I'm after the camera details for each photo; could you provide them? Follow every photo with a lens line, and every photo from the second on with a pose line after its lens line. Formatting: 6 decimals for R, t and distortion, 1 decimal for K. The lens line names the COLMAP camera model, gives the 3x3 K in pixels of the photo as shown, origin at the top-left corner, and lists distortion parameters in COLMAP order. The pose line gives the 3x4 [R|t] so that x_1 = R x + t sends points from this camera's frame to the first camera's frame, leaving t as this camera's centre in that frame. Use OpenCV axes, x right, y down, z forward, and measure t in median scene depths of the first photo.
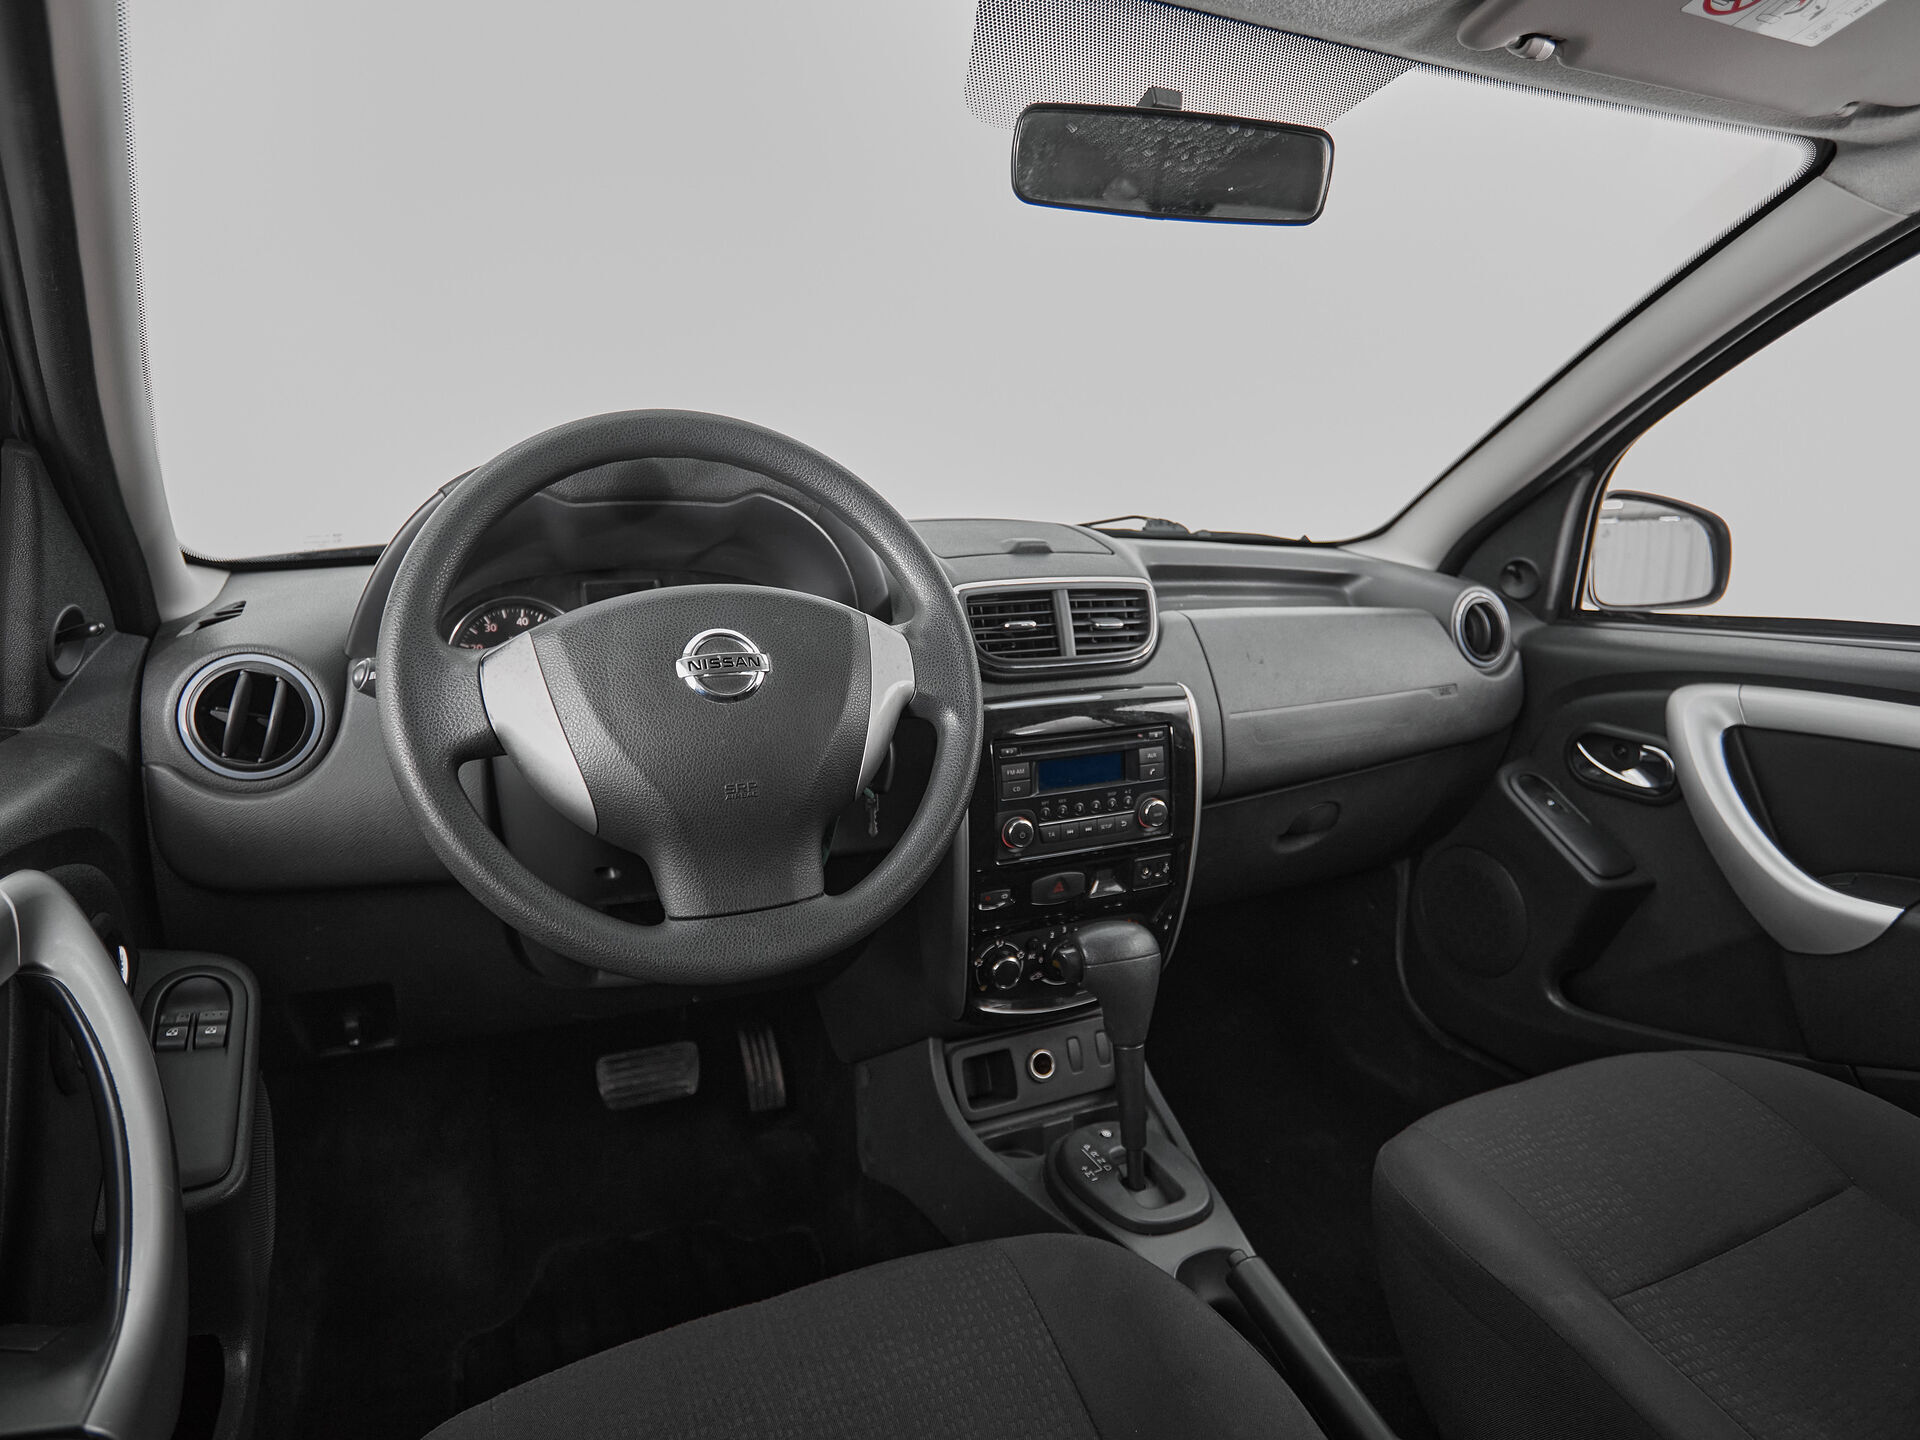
lens RADIAL K [[1001.2, 0, 947.4], [0, 1001.2, 711.9], [0, 0, 1]] dist [-0.007831, -0.000935]
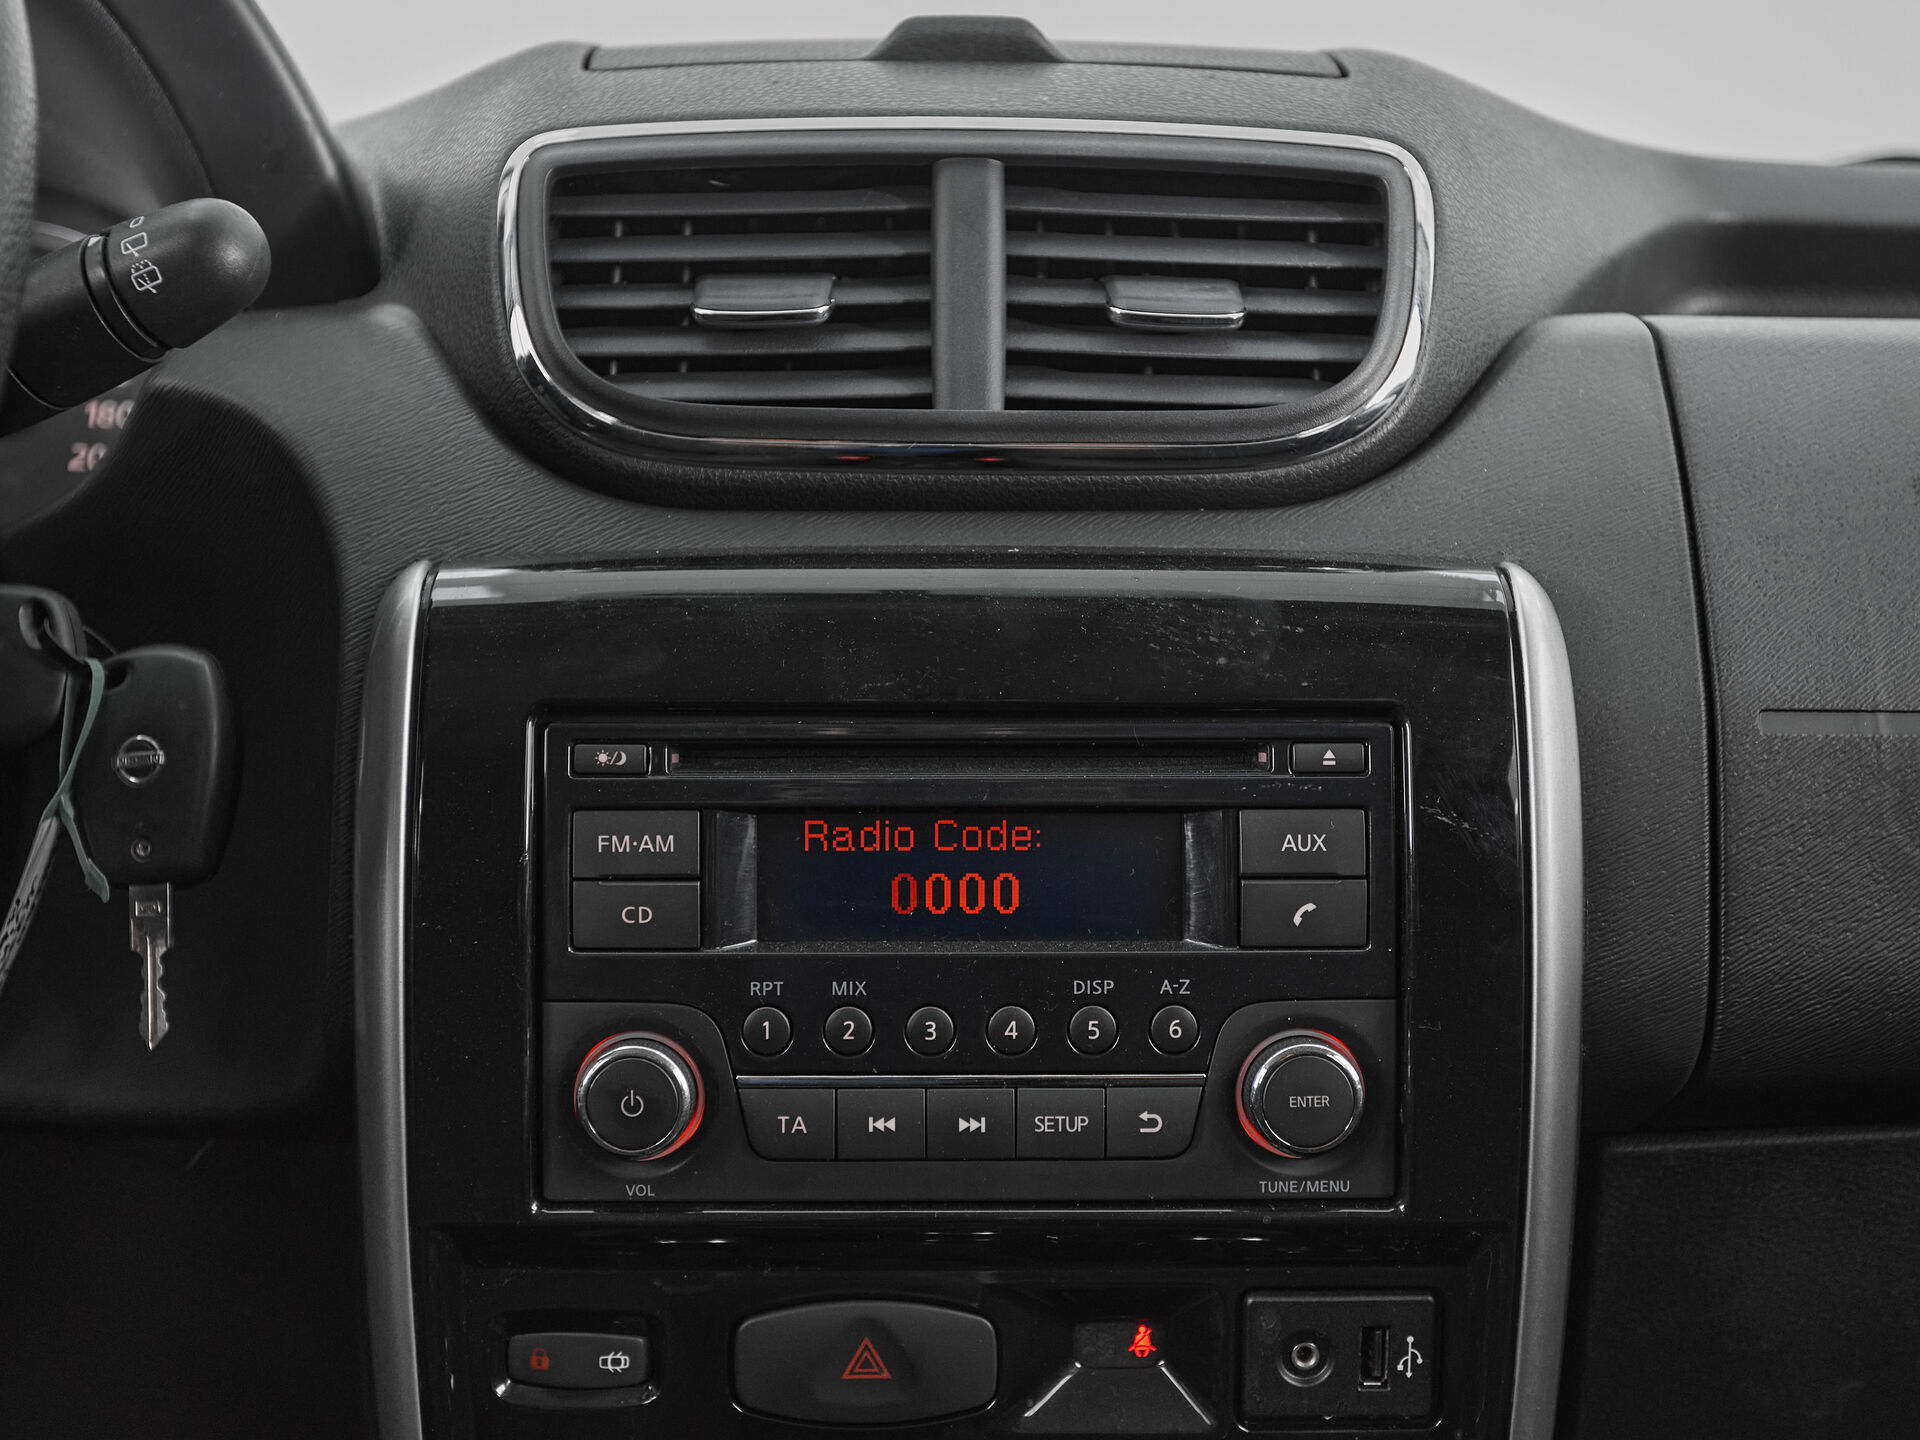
lens RADIAL K [[2569.6, 0, 1029.7], [0, 2569.6, 690.3], [0, 0, 1]] dist [0.009186, 0.000000]
pose [[0.929779, 0.034546, -0.366494, 0.362531], [-0.078417, 0.991323, -0.105496, 0.075670], [0.359669, 0.126827, 0.924420, 0.417254]]
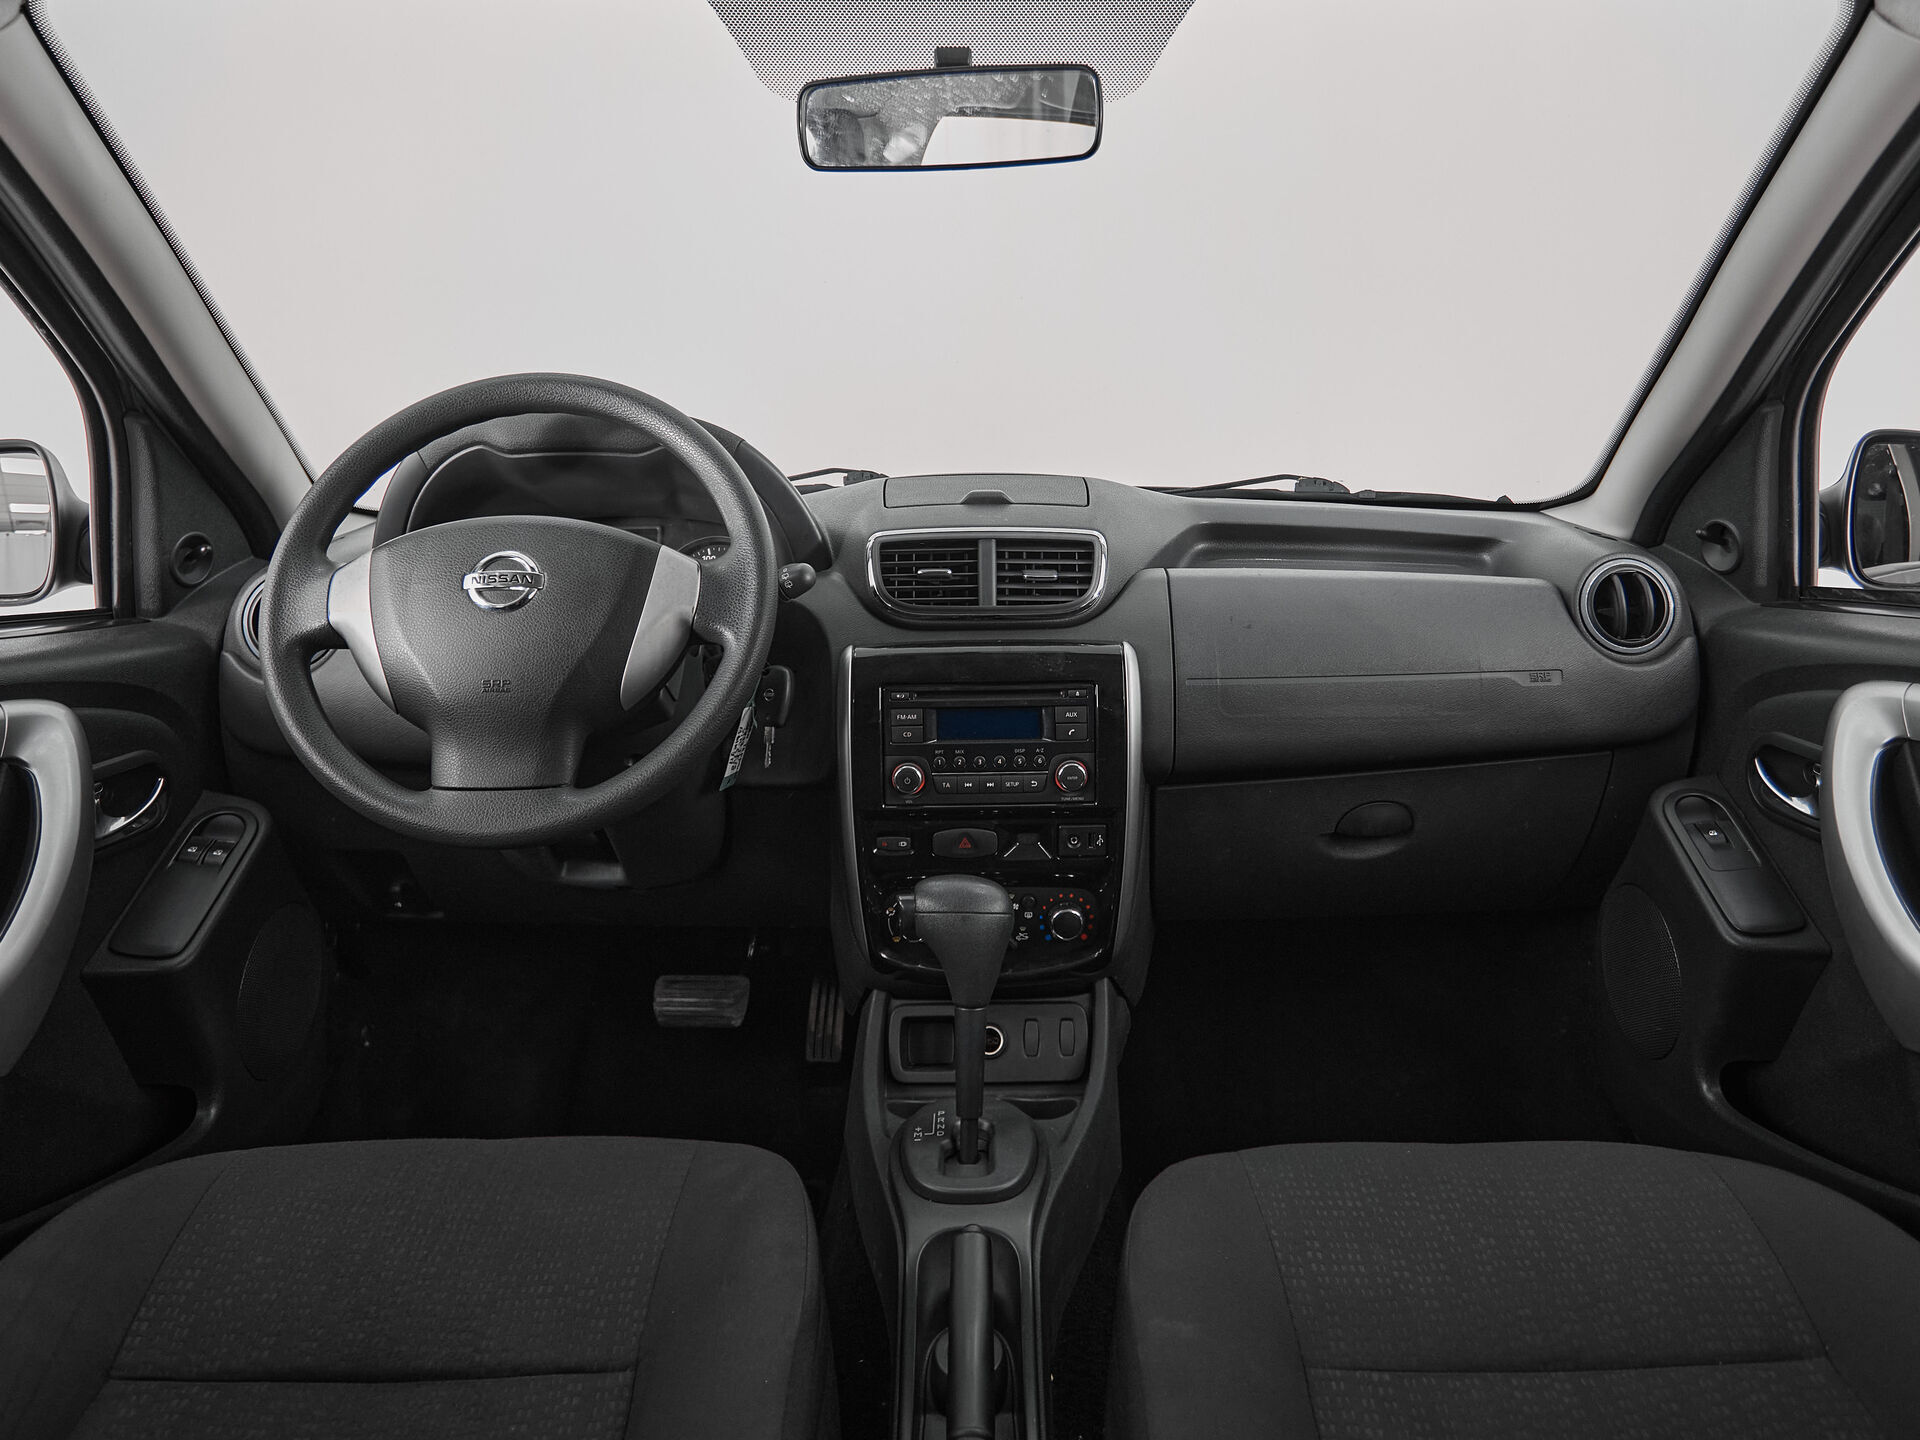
lens RADIAL K [[1128.0, 0, 1025.7], [0, 1128.0, 641.3], [0, 0, 1]] dist [-0.012734, 0.000297]
pose [[0.928905, 0.042392, -0.367883, 0.550441], [-0.067453, 0.996176, -0.055527, 0.036173], [0.364122, 0.076394, 0.928213, -0.006222]]
